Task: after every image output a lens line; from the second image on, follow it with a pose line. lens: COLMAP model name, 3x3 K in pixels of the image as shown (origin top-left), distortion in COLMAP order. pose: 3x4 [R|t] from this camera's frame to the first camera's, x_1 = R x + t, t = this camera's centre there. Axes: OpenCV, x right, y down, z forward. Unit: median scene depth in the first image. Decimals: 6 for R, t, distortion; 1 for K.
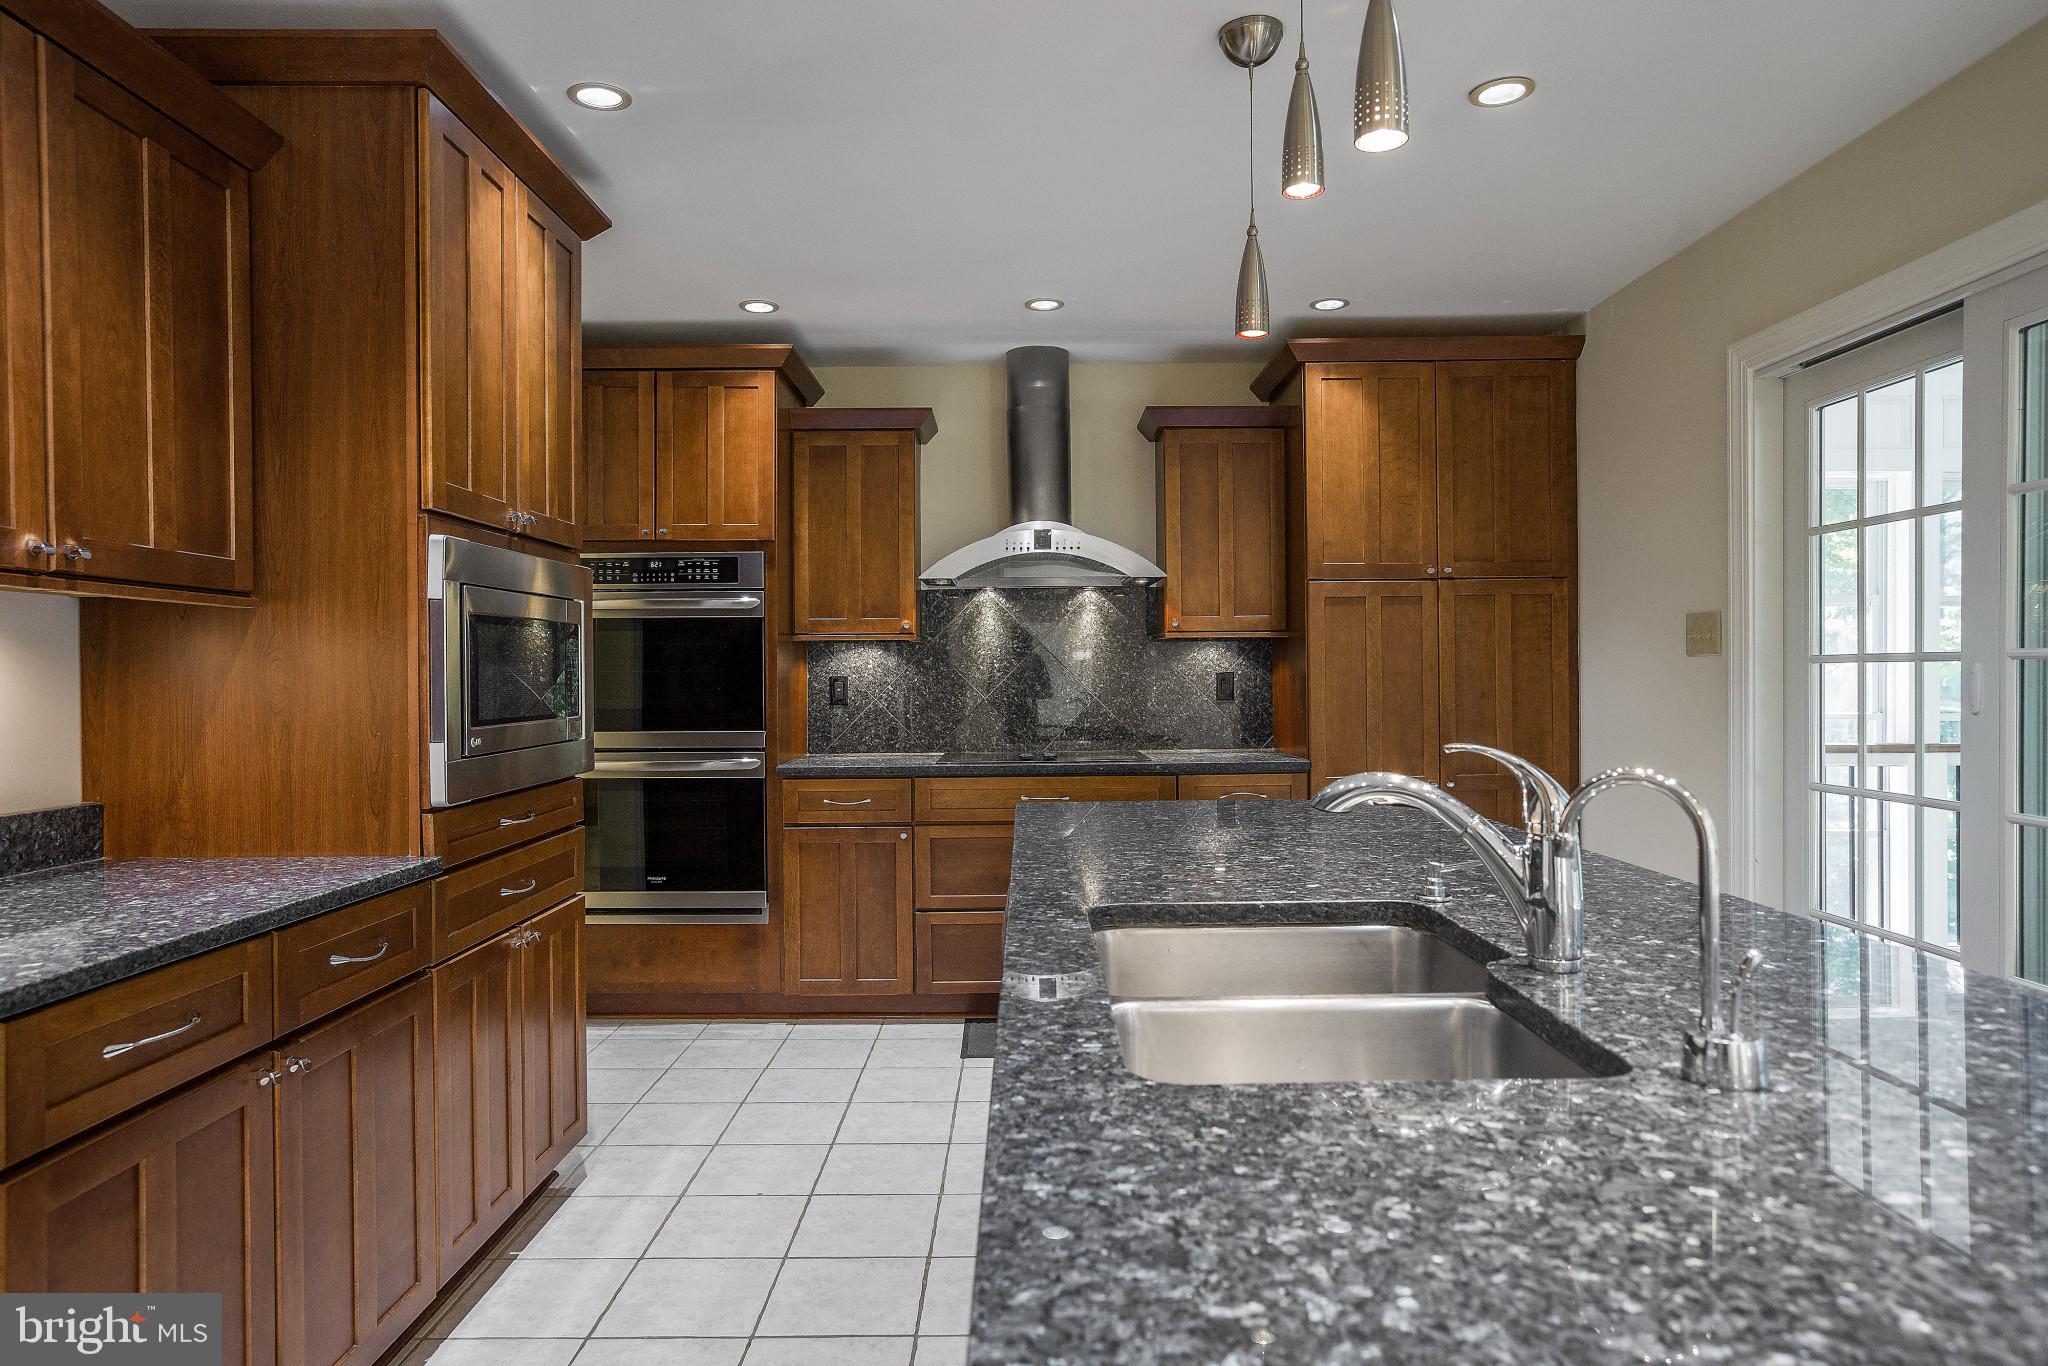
lens RADIAL K [[1214.7, 0, 1024.0], [0, 1214.7, 686.7], [0, 0, 1]] dist [-0.021615, 0.017413]
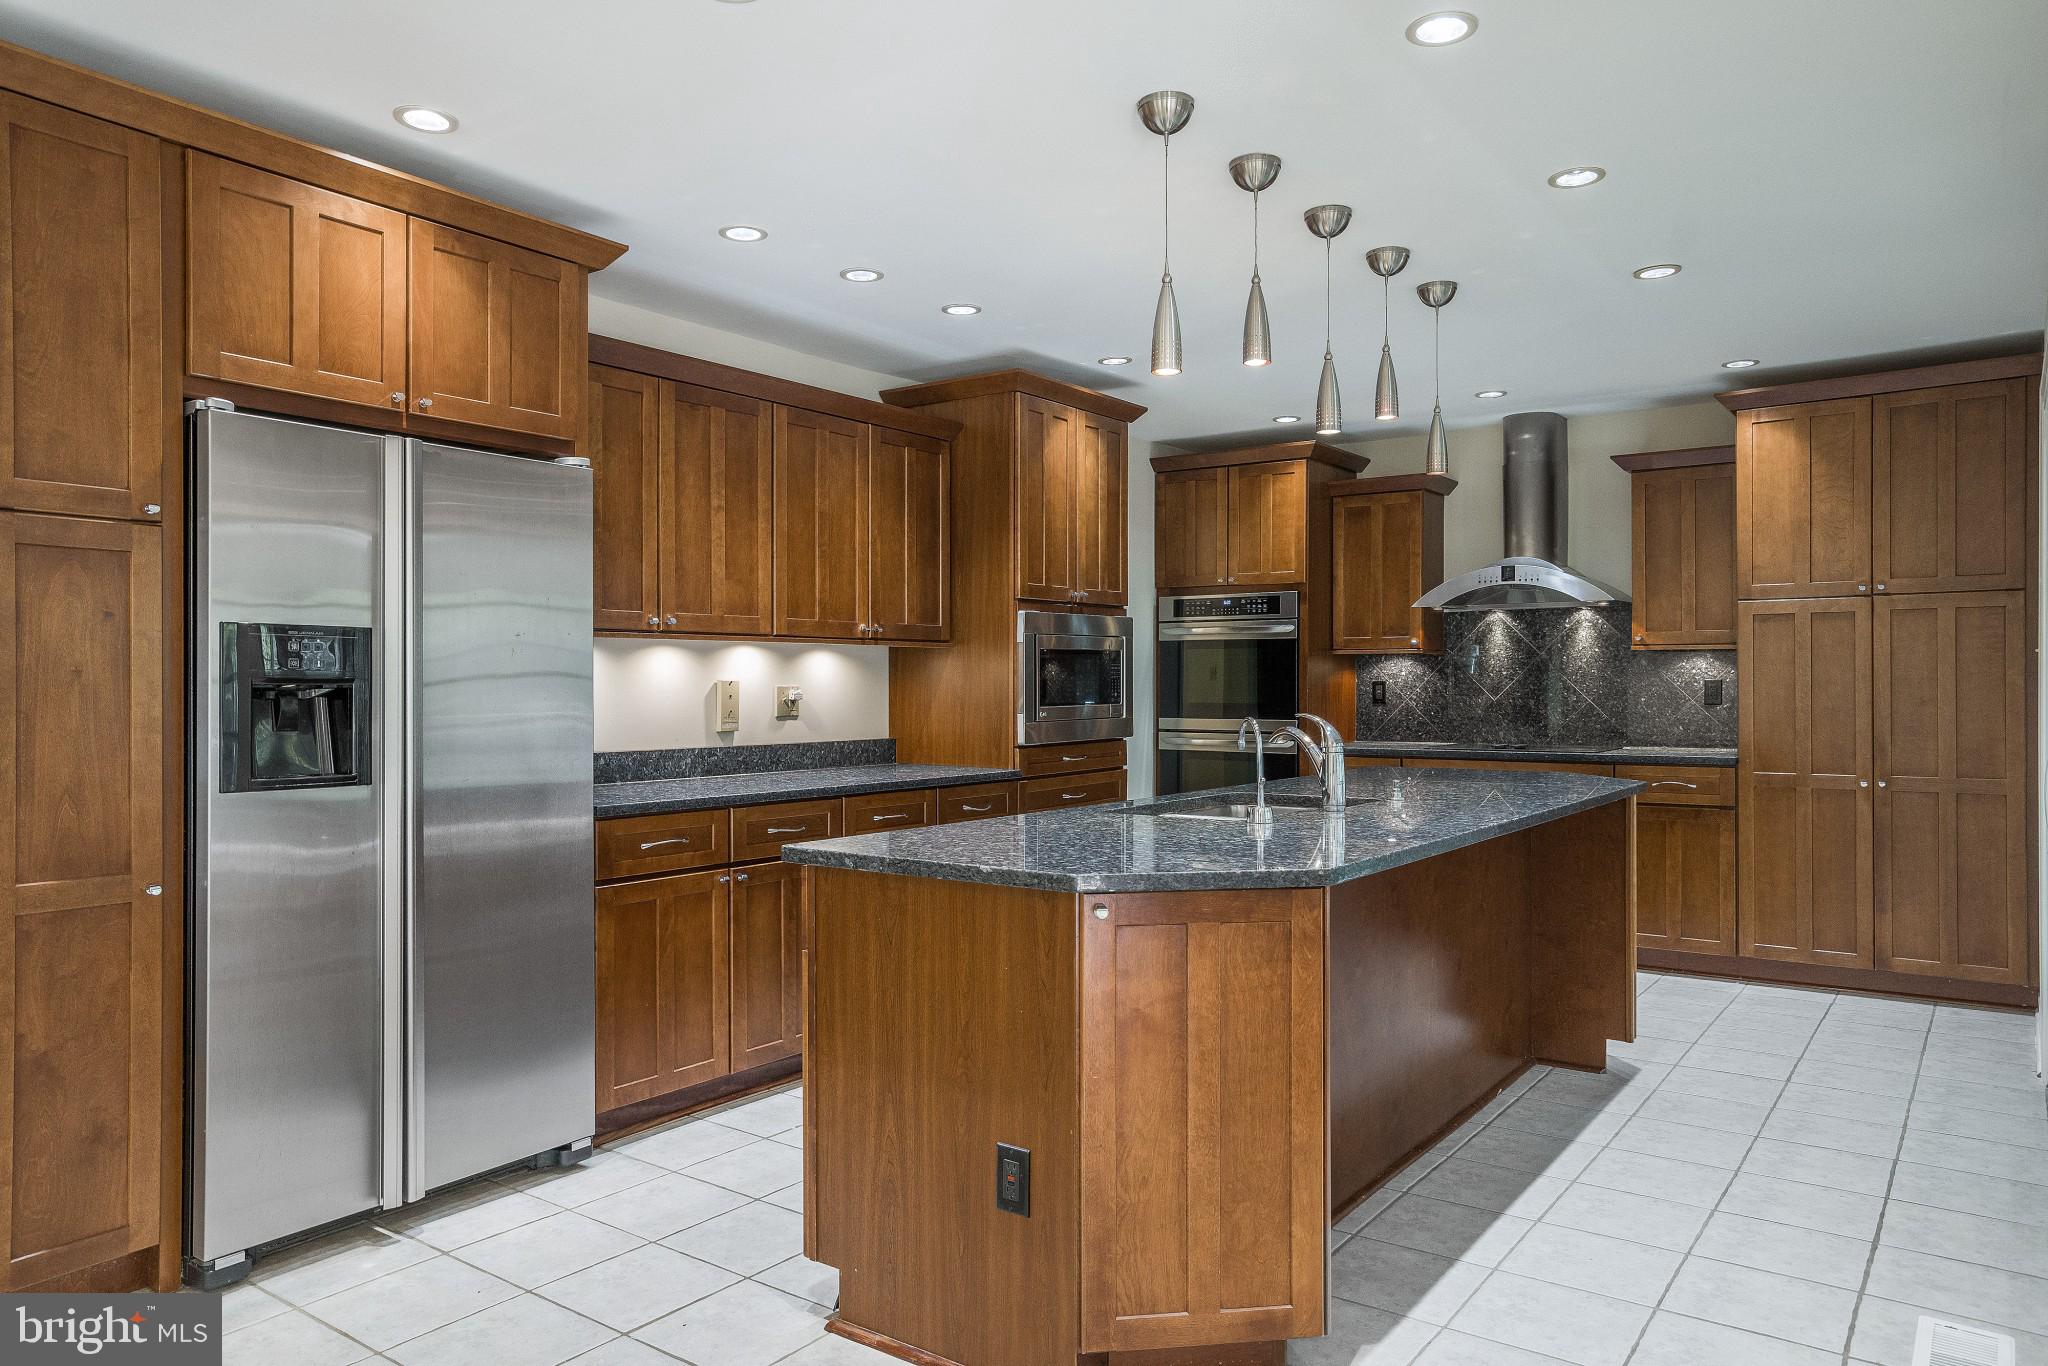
lens RADIAL K [[1357.5, 0, 1029.7], [0, 1357.5, 676.5], [0, 0, 1]] dist [0.006789, 0.006520]
pose [[0.810445, 0.004033, -0.585800, 0.445190], [-0.009755, 0.999931, -0.006612, -0.000596], [0.585733, 0.011073, 0.810428, -0.433379]]
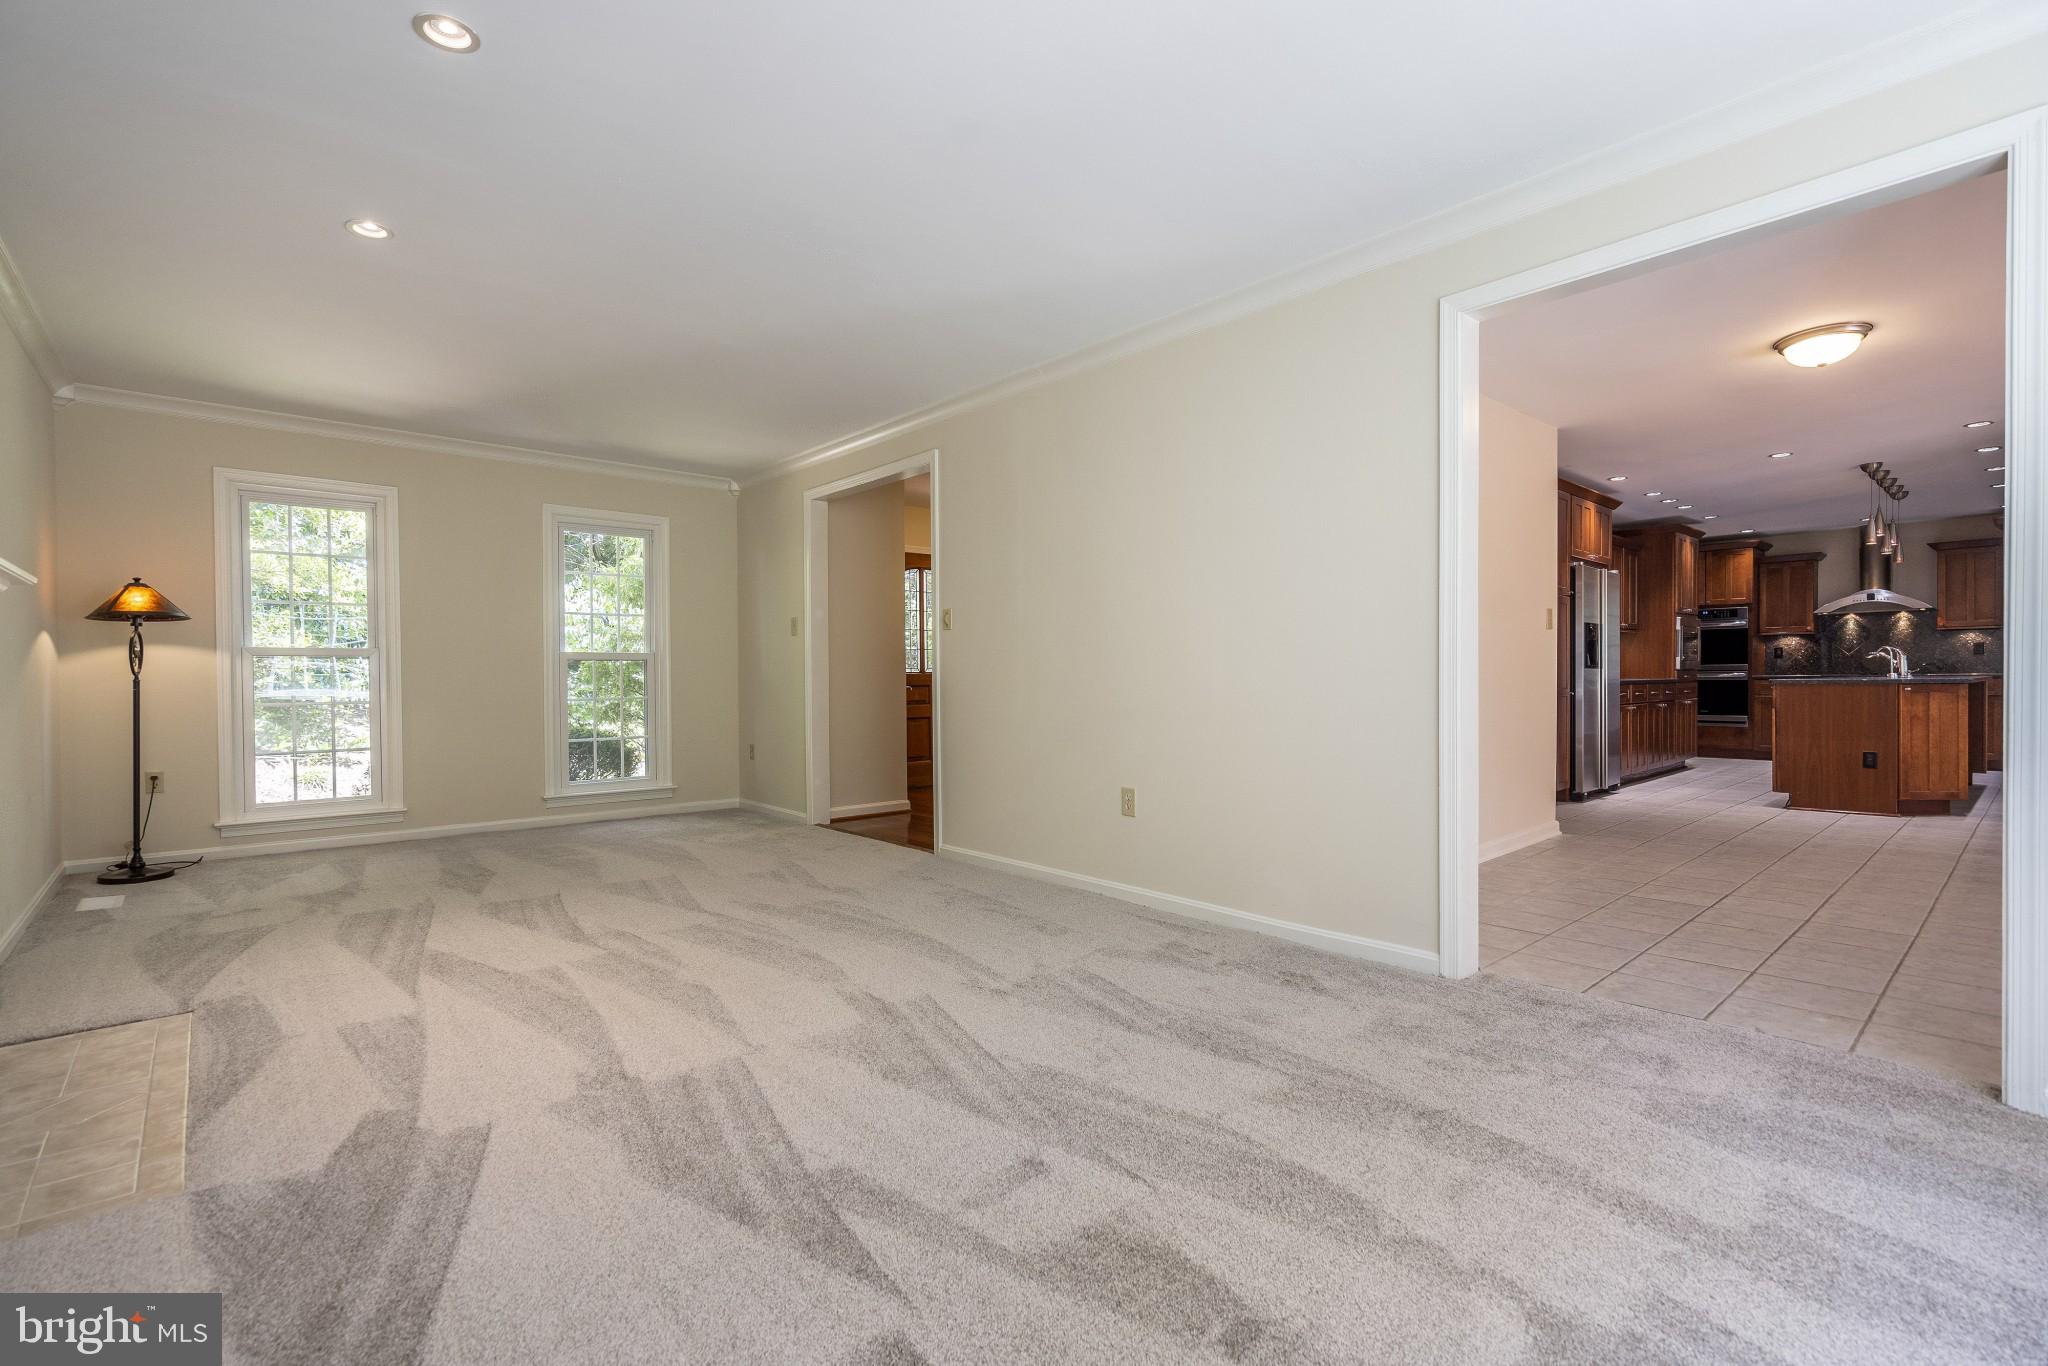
lens RADIAL K [[916.7, 0, 1016.4], [0, 916.7, 690.8], [0, 0, 1]] dist [-0.002677, -0.000610]
pose [[0.658536, 0.012548, -0.752444, 0.316381], [-0.001201, 0.999877, 0.015623, 0.069226], [0.752548, -0.009385, 0.658470, -1.947594]]
